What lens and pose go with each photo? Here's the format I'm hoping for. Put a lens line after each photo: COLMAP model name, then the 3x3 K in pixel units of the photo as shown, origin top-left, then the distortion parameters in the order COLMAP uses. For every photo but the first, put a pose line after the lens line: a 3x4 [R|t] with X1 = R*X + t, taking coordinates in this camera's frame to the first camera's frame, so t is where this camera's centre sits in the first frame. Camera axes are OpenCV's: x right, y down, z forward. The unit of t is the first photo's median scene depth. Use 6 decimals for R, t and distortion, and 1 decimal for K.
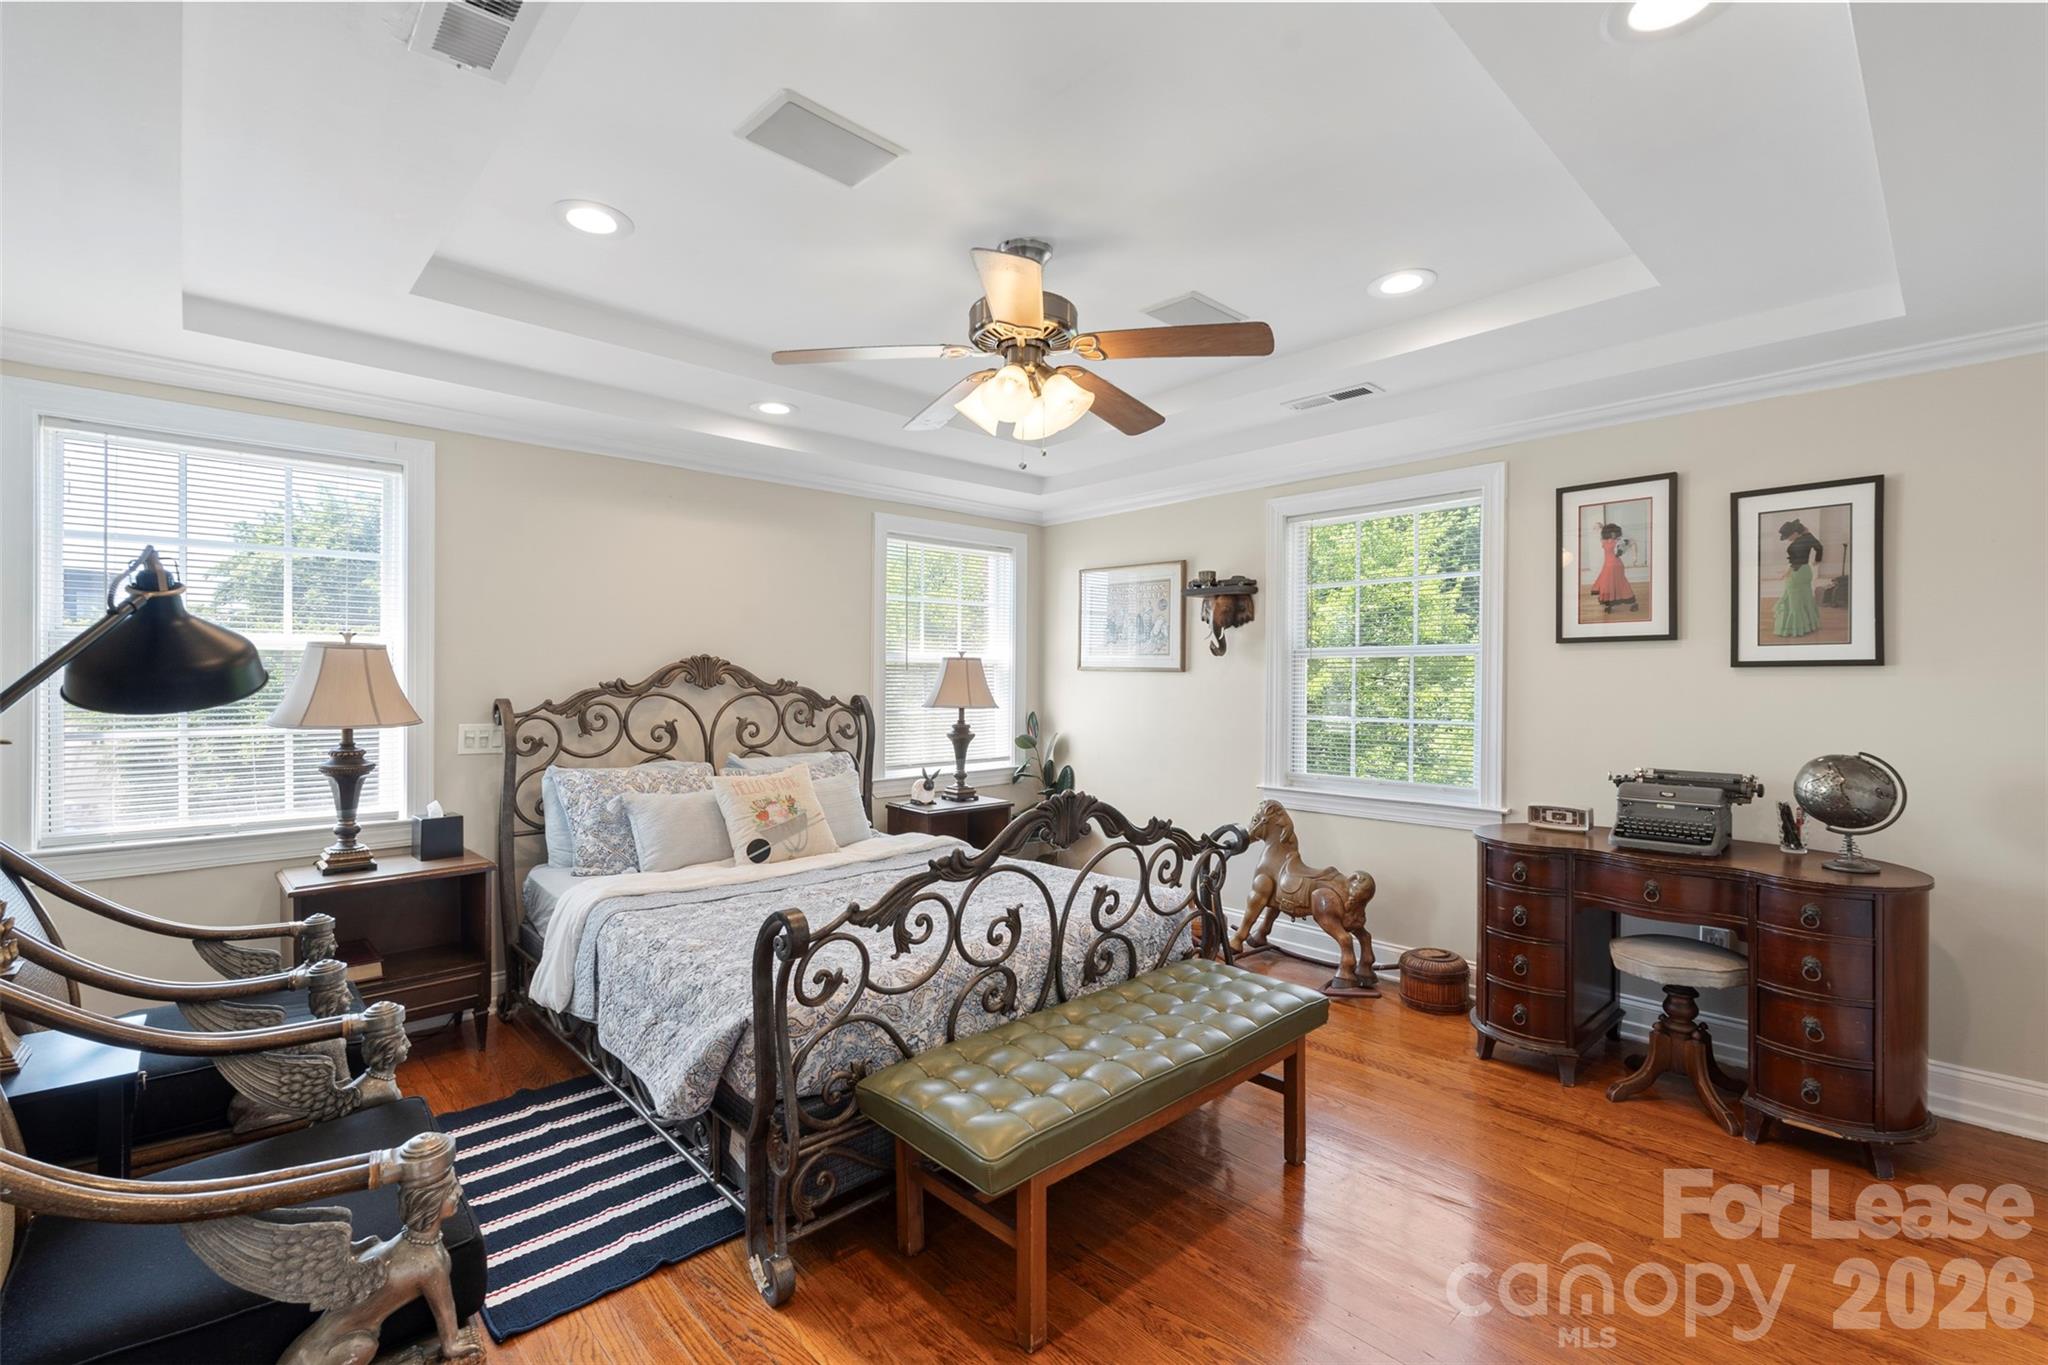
lens RADIAL K [[905.9, 0, 1029.7], [0, 905.9, 688.4], [0, 0, 1]] dist [-0.004396, 0.000575]
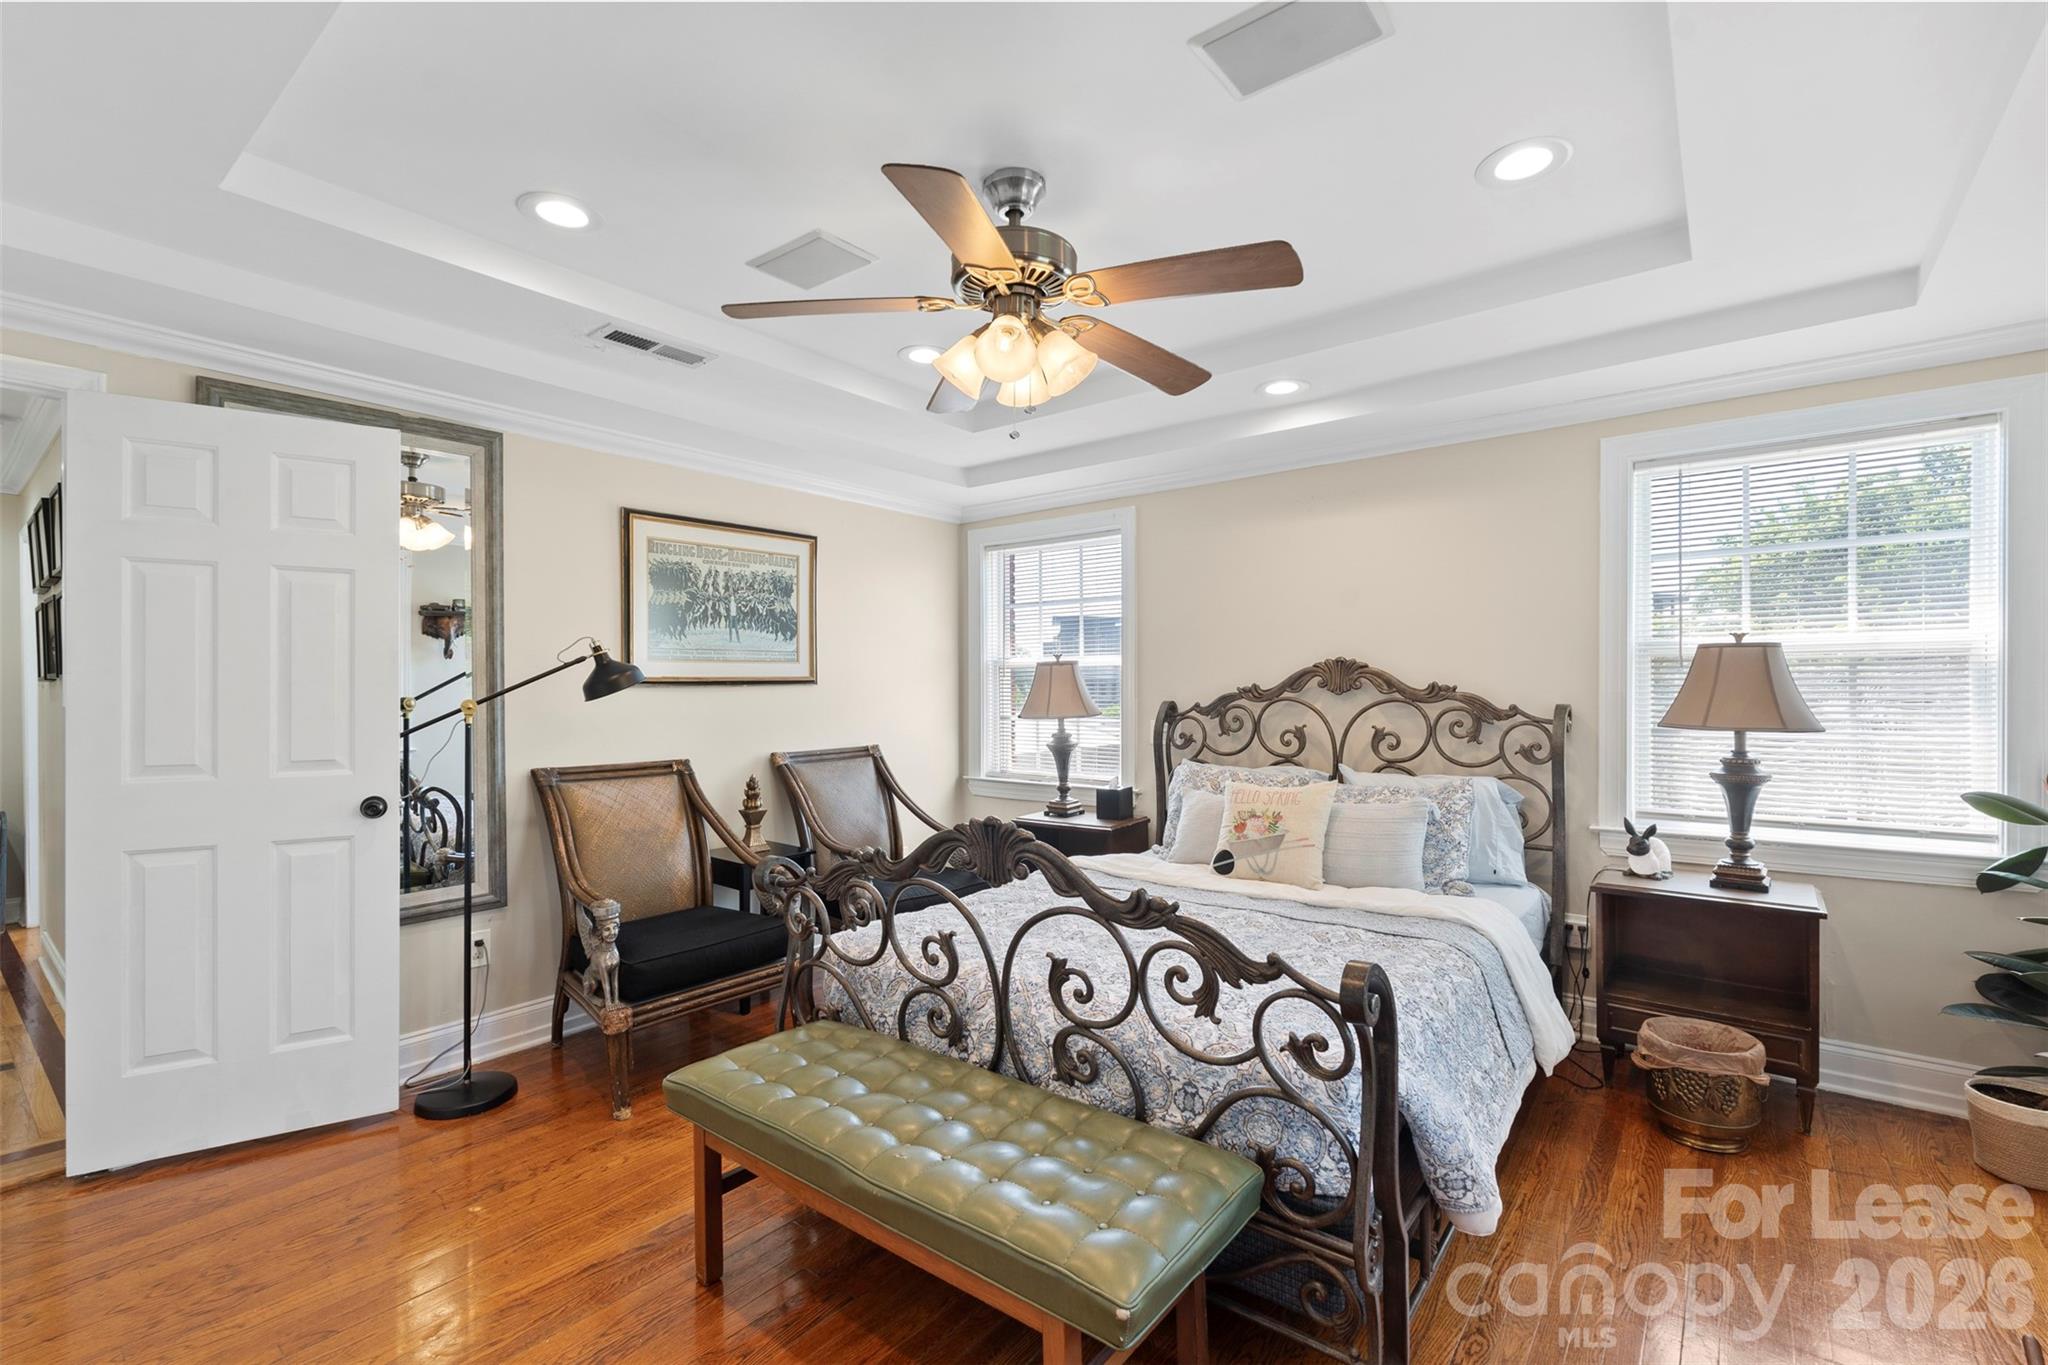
lens RADIAL K [[905.9, 0, 1019.7], [0, 905.9, 675.0], [0, 0, 1]] dist [-0.004396, 0.000575]
pose [[0.147975, -0.010911, -0.988931, 0.548650], [-0.004145, 0.999924, -0.011653, -0.007236], [0.988982, 0.005824, 0.147918, 0.561195]]
